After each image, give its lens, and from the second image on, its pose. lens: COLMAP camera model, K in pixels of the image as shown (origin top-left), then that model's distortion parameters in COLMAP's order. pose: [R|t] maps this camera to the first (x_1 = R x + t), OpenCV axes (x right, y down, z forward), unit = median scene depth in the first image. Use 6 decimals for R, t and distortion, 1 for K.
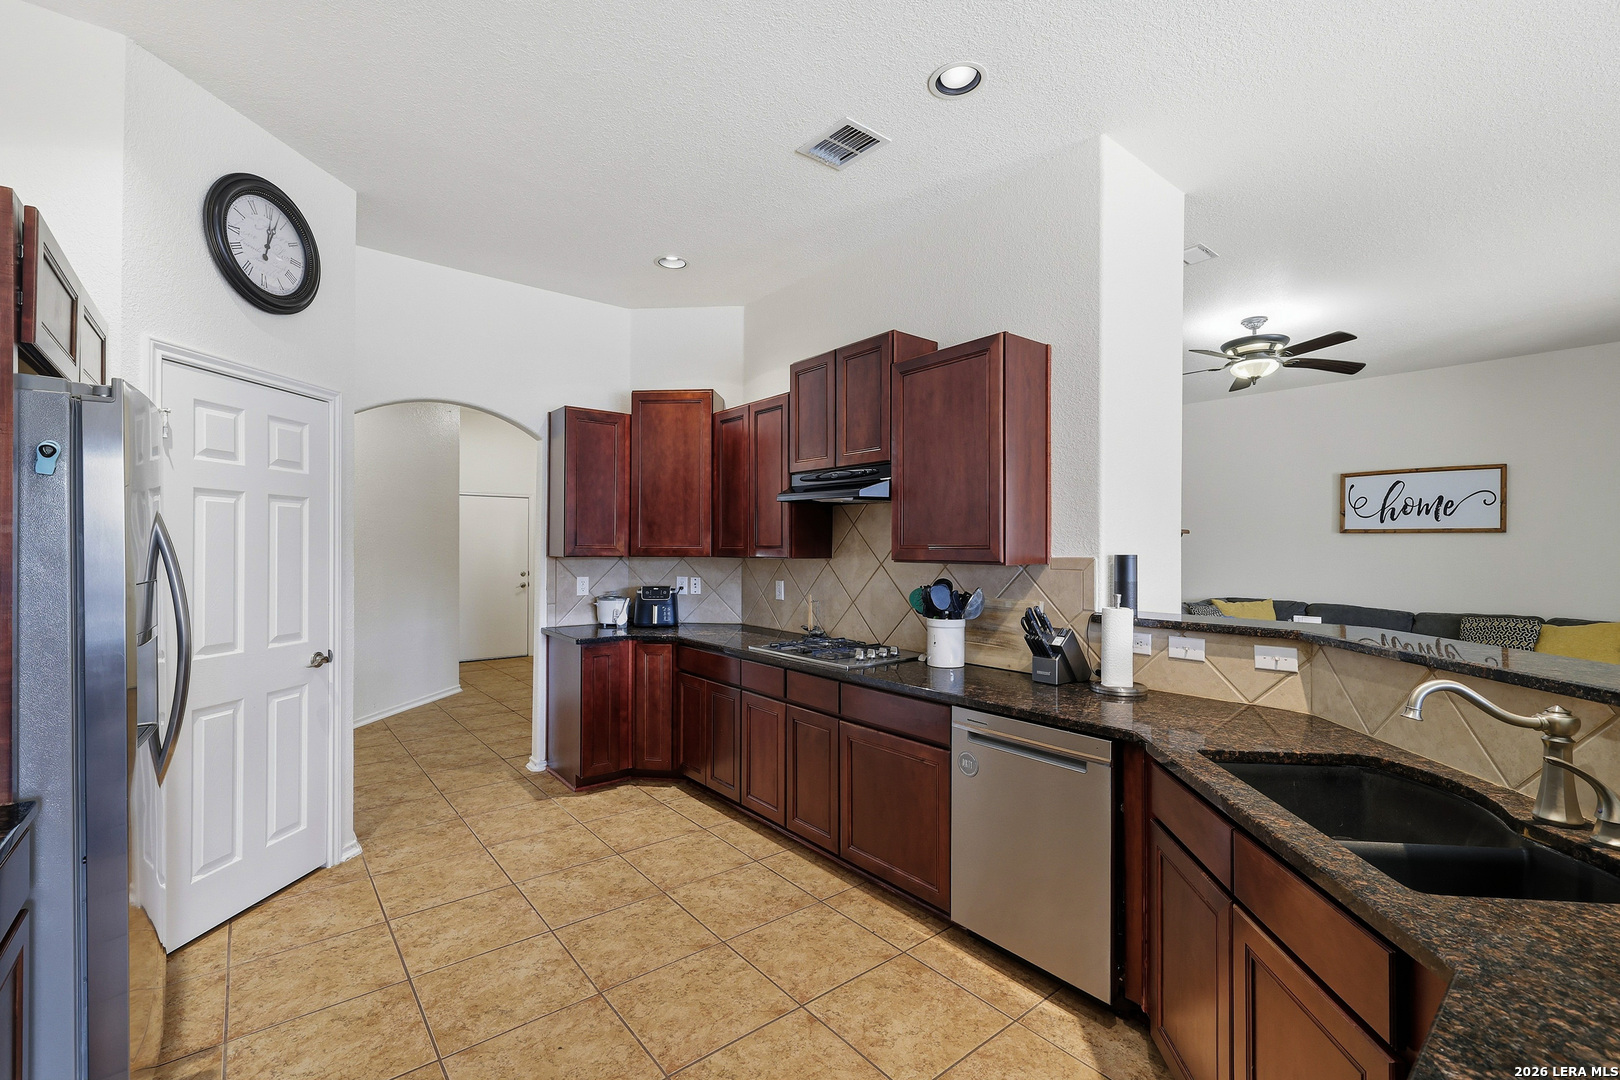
lens RADIAL K [[689.0, 0, 810.5], [0, 689.0, 547.7], [0, 0, 1]] dist [0.002118, -0.000003]
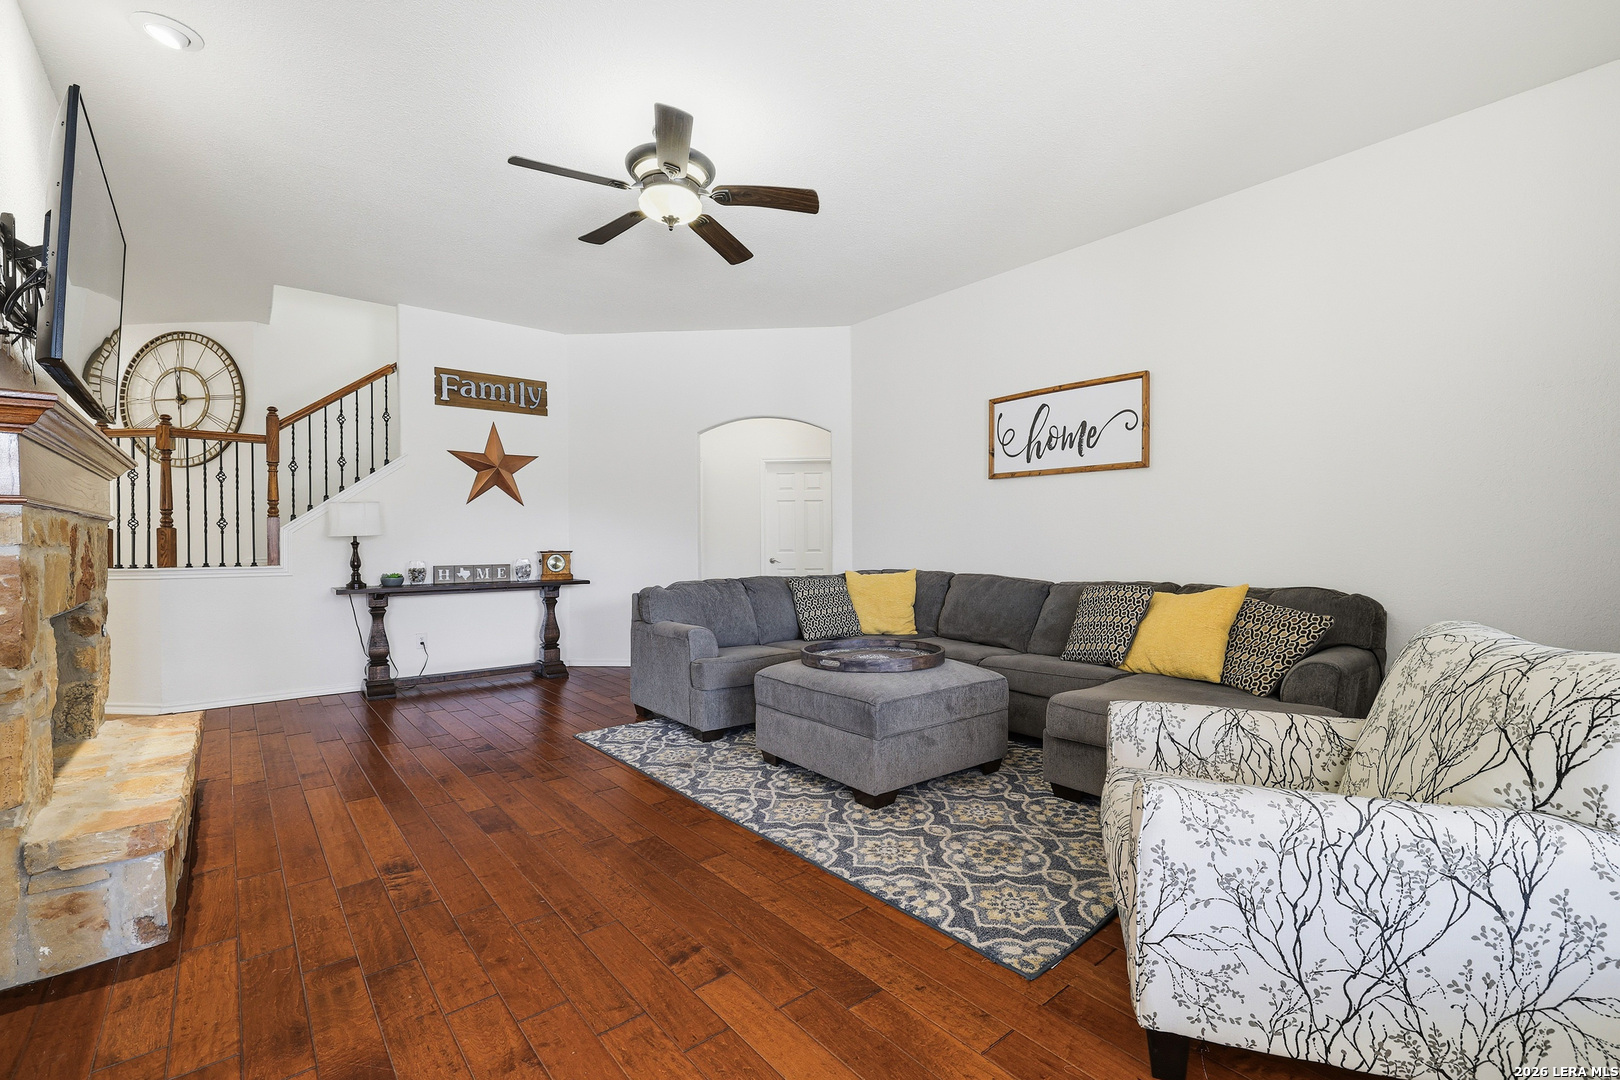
lens RADIAL K [[689.0, 0, 809.0], [0, 689.0, 547.9], [0, 0, 1]] dist [0.002118, -0.000003]
pose [[0.999814, -0.010903, 0.015938, 0.602335], [0.010703, 0.999863, 0.012607, 0.045677], [-0.016074, -0.012434, 0.999793, 0.272116]]
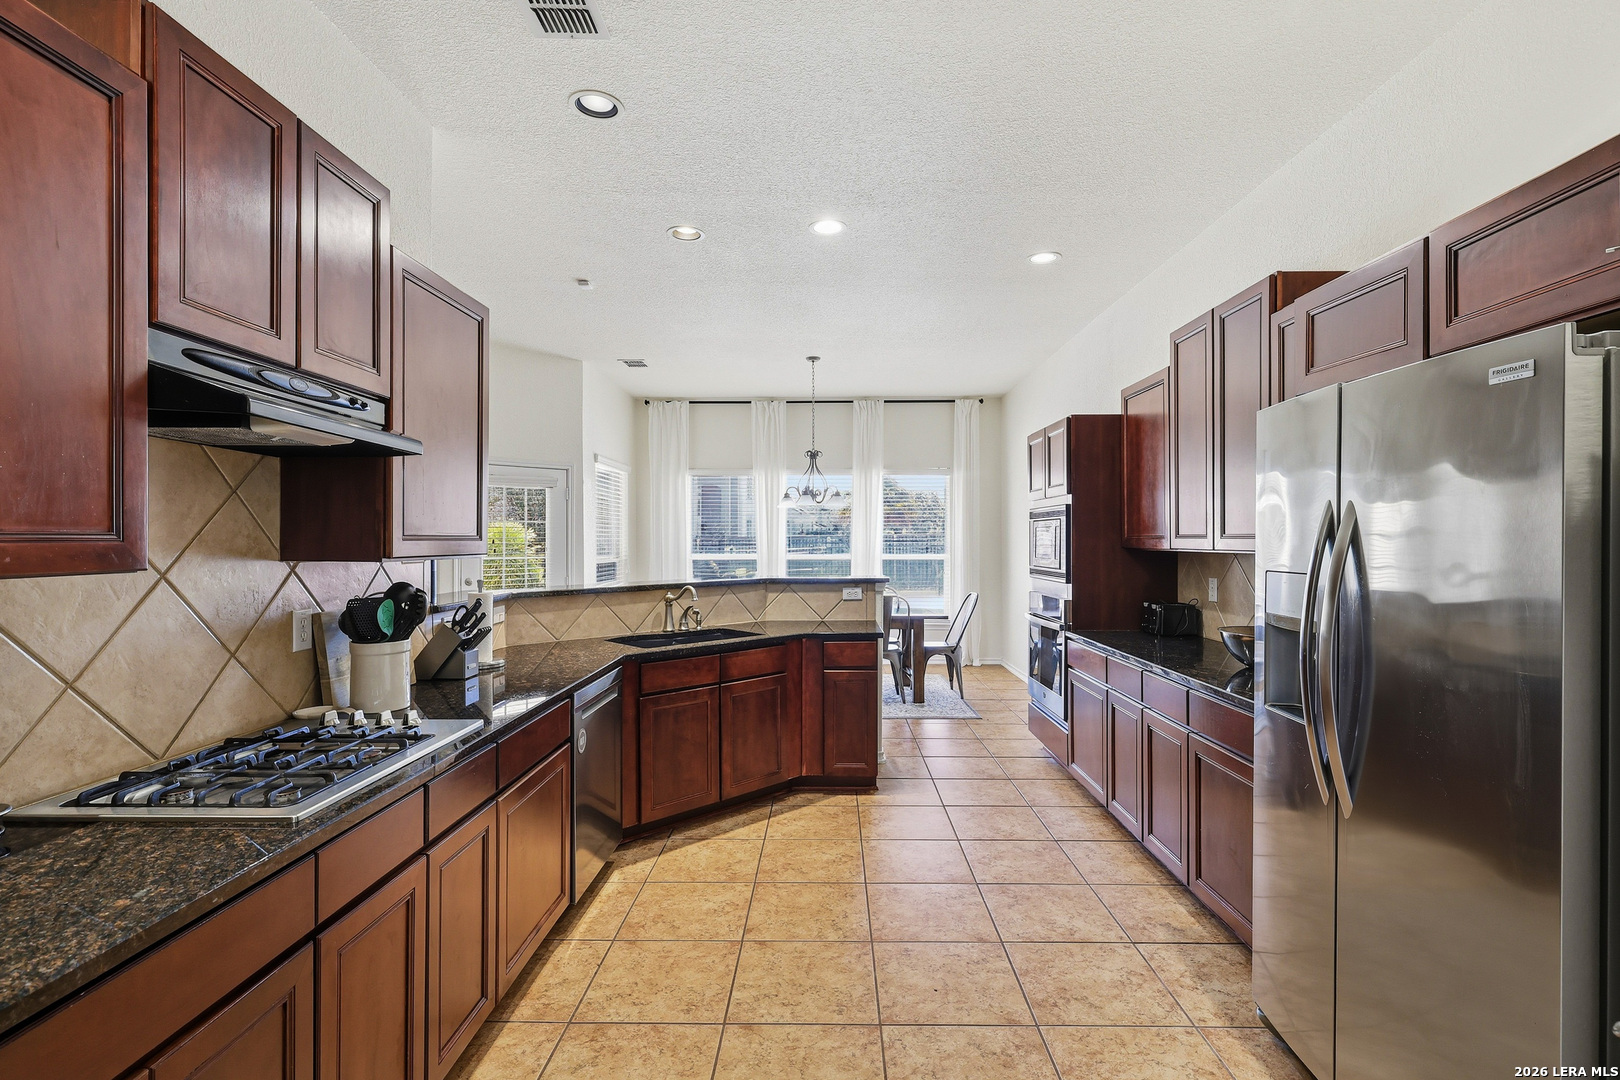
lens RADIAL K [[764.6, 0, 819.3], [0, 764.6, 537.7], [0, 0, 1]] dist [0.001565, -0.000374]
pose [[-0.764934, -0.004431, 0.644094, -0.321804], [-0.005269, 0.999986, 0.000623, -0.001737], [-0.644088, -0.002917, -0.764946, 0.658234]]
